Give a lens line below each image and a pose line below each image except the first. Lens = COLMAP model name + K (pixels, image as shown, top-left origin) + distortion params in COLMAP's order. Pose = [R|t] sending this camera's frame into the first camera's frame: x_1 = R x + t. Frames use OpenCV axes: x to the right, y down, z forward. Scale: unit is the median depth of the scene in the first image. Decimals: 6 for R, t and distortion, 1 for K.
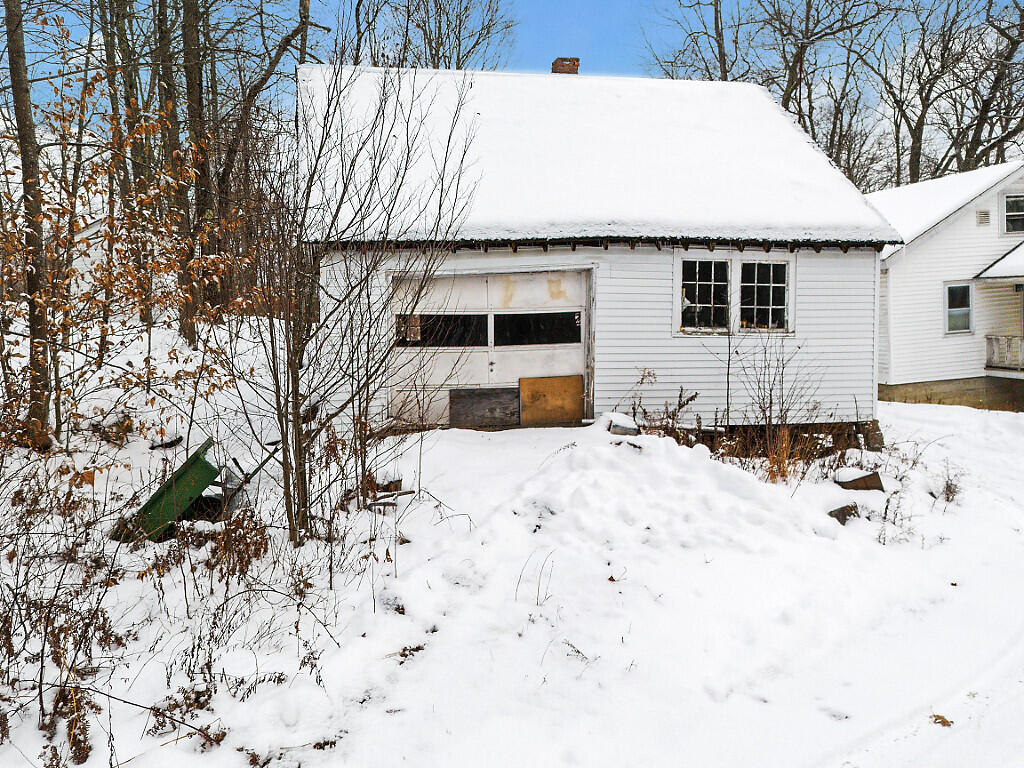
lens RADIAL K [[796.9, 0, 507.4], [0, 796.9, 373.9], [0, 0, 1]] dist [0.034627, -0.032664]
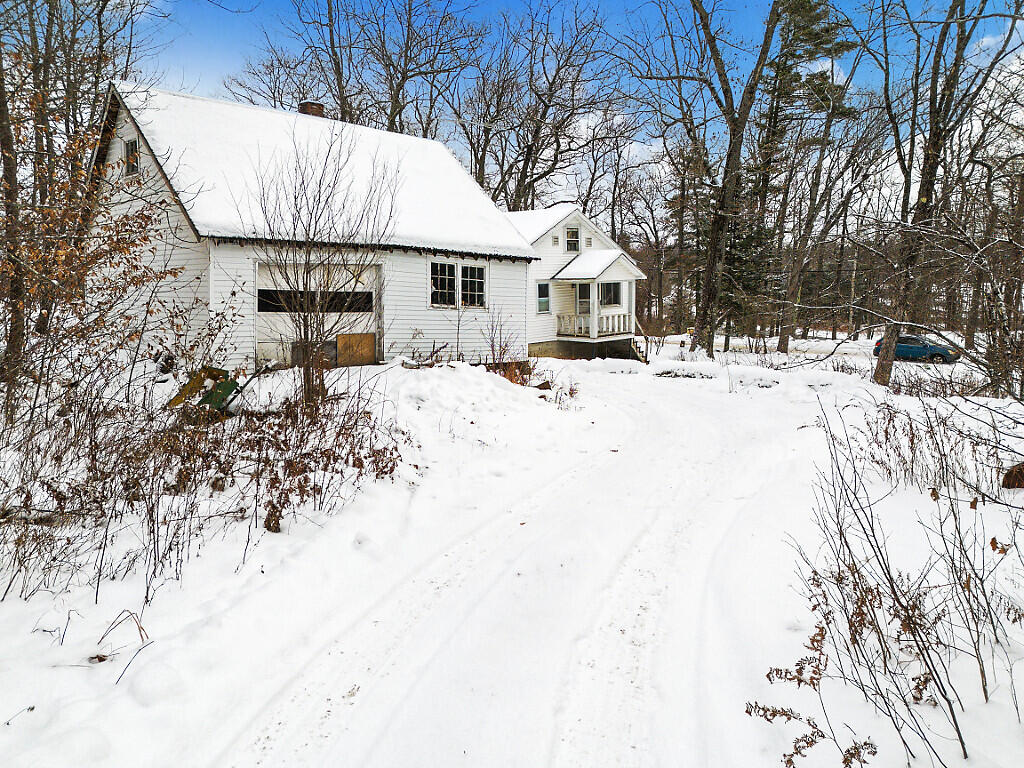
lens RADIAL K [[740.7, 0, 538.5], [0, 740.7, 401.7], [0, 0, 1]] dist [0.066128, -0.046813]
pose [[0.837588, -0.048056, 0.544184, -0.424295], [0.012573, 0.997555, 0.068740, 0.038418], [-0.546157, -0.050734, 0.836145, -0.387767]]
